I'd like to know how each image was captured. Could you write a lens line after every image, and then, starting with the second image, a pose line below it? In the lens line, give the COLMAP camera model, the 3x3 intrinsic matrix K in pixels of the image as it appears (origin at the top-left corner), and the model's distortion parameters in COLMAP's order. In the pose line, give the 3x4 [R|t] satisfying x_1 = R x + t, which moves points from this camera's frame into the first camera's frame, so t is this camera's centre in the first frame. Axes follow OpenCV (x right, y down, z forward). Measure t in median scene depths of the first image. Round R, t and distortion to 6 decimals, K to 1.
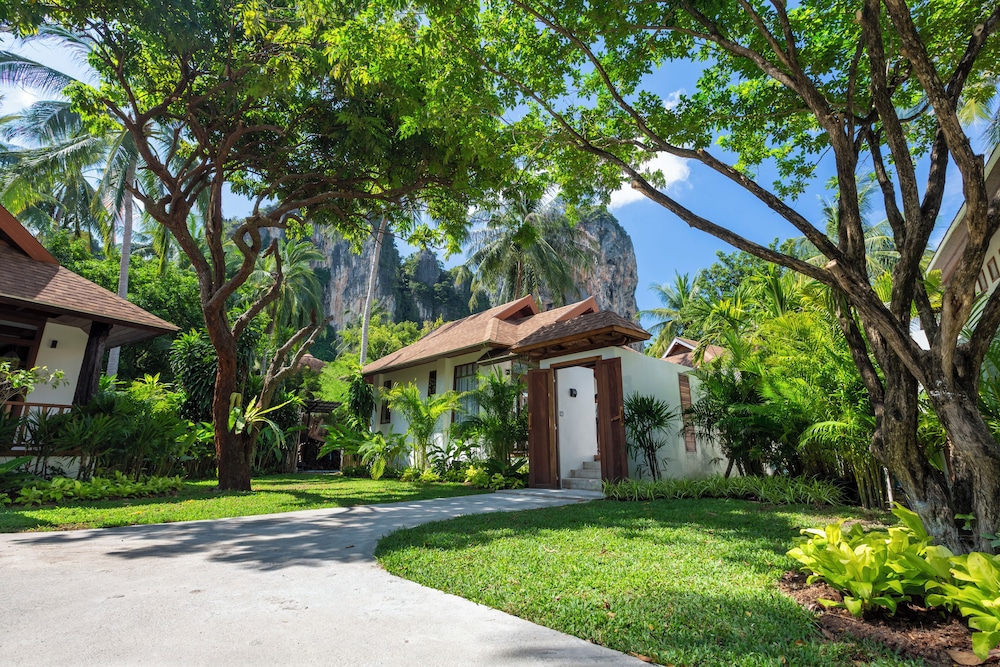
lens RADIAL K [[517.6, 0, 500.0], [0, 517.6, 333.5], [0, 0, 1]] dist [-0.003203, -0.000143]
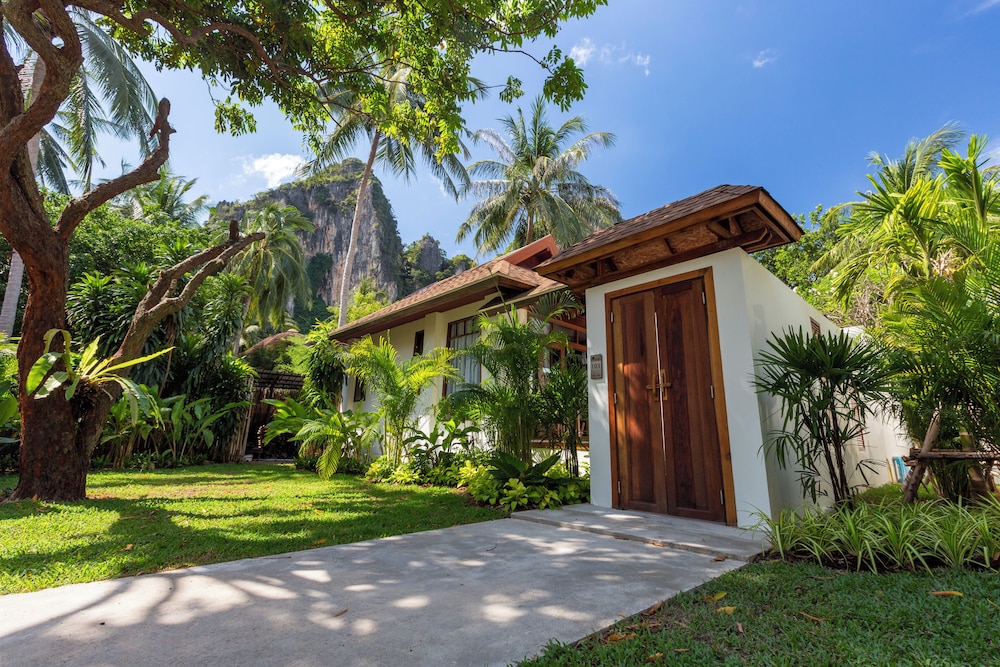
lens RADIAL K [[476.0, 0, 489.3], [0, 476.0, 333.3], [0, 0, 1]] dist [-0.001822, 0.000081]
pose [[0.999696, 0.014019, -0.020289, -0.017962], [-0.013943, 0.999895, 0.003908, 0.087525], [0.020342, -0.003624, 0.999787, 0.381512]]
